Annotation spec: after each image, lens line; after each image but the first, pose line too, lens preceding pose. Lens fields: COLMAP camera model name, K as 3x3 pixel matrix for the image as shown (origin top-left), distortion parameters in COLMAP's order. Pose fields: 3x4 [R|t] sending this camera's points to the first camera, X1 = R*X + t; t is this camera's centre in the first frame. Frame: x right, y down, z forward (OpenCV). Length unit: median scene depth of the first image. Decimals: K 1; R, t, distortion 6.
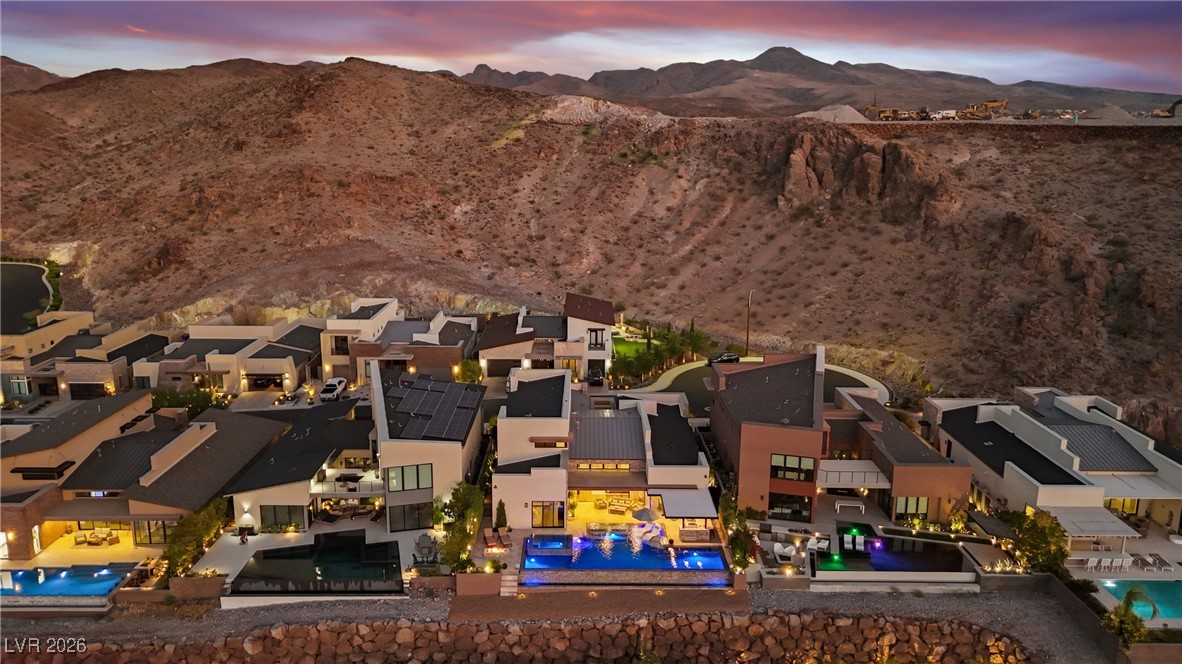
lens RADIAL K [[864.8, 0, 592.9], [0, 864.8, 347.2], [0, 0, 1]] dist [0.076947, -0.077171]
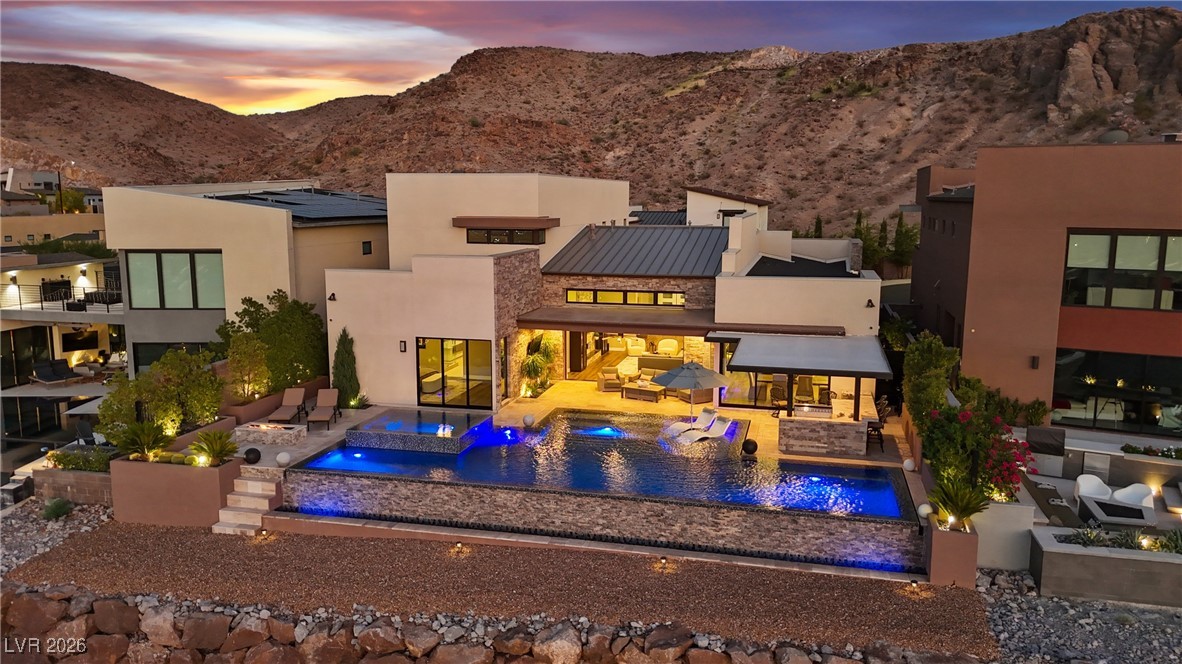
lens RADIAL K [[873.5, 0, 593.5], [0, 873.5, 331.8], [0, 0, 1]] dist [0.064771, -0.063304]
pose [[0.967748, 0.031361, -0.249961, 0.047934], [-0.052321, 0.995607, -0.077653, 0.085882], [0.246428, 0.088227, 0.965137, 0.263357]]
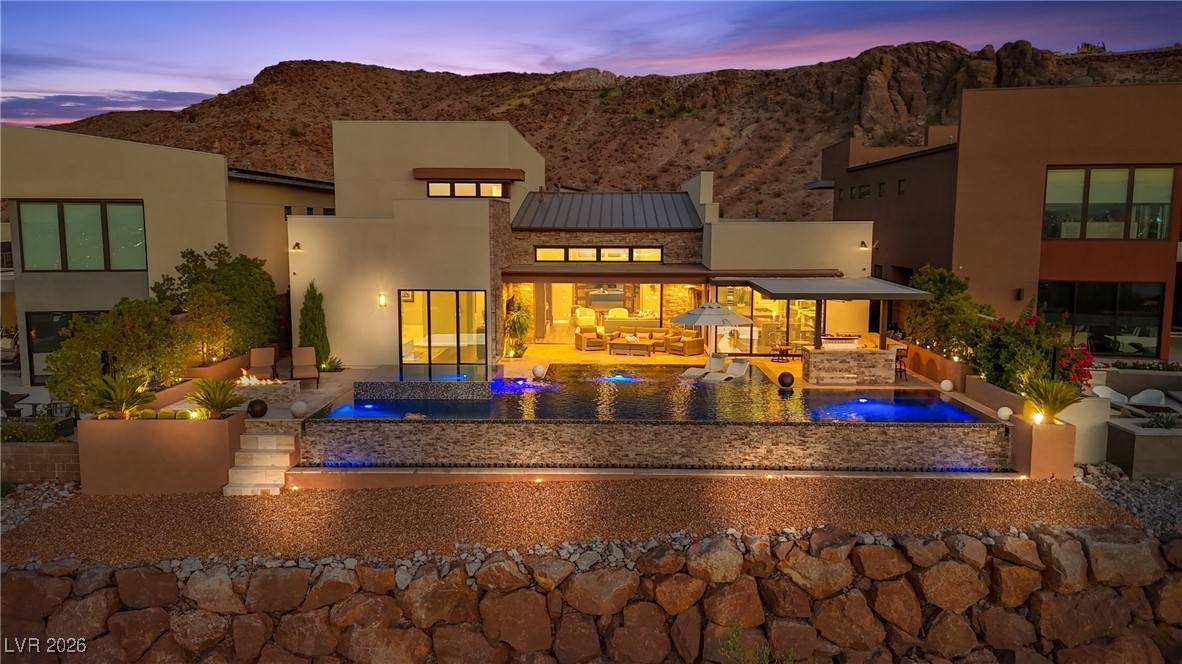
lens RADIAL K [[875.8, 0, 592.5], [0, 875.8, 330.9], [0, 0, 1]] dist [0.059203, -0.054088]
pose [[0.999462, -0.003492, -0.032604, 0.010321], [-0.000343, 0.993144, -0.116900, 0.101121], [0.032789, 0.116848, 0.992608, 0.268008]]
